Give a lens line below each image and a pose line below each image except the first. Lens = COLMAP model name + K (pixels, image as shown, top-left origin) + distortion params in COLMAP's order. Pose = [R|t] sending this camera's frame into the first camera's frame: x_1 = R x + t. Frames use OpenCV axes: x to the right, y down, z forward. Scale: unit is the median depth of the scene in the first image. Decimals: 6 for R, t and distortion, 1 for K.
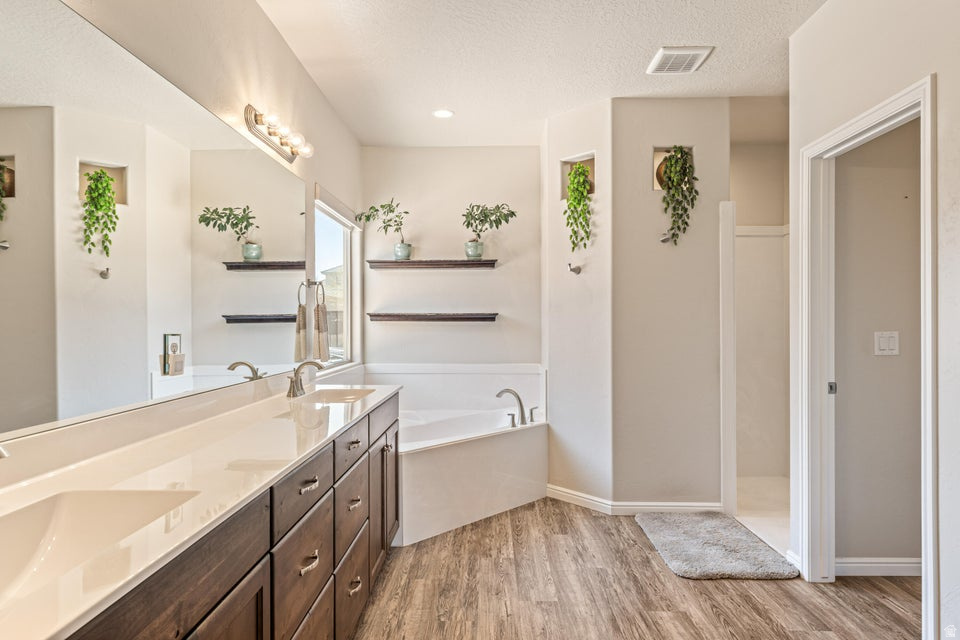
lens RADIAL K [[554.9, 0, 479.3], [0, 554.9, 321.1], [0, 0, 1]] dist [0.004767, -0.002217]
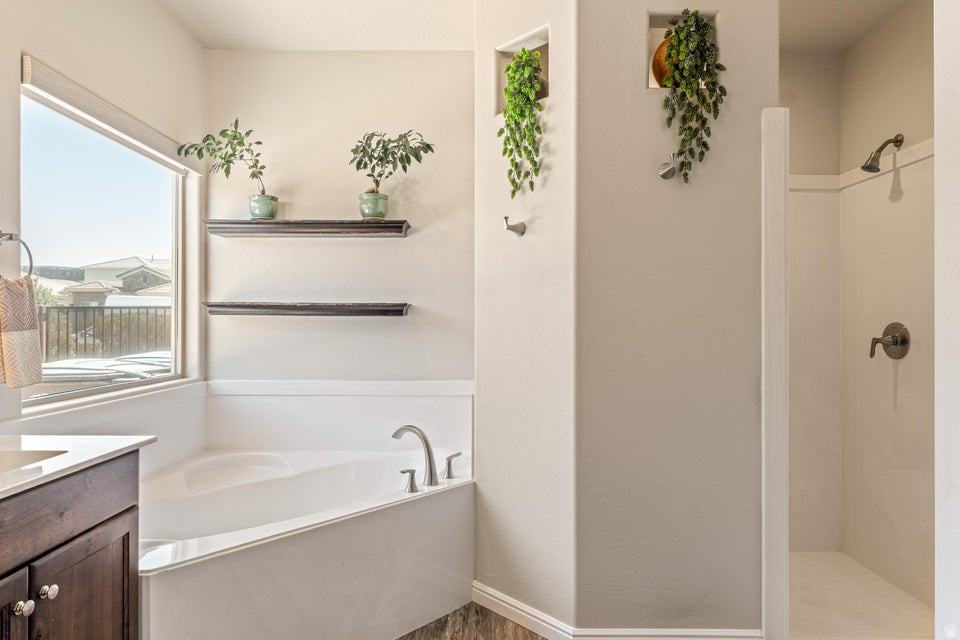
lens RADIAL K [[554.9, 0, 481.1], [0, 554.9, 321.5], [0, 0, 1]] dist [0.004767, -0.002217]
pose [[0.999773, 0.005886, 0.020471, 0.122120], [-0.005817, 0.999977, -0.003427, 0.009665], [-0.020491, 0.003307, 0.999785, 0.402538]]
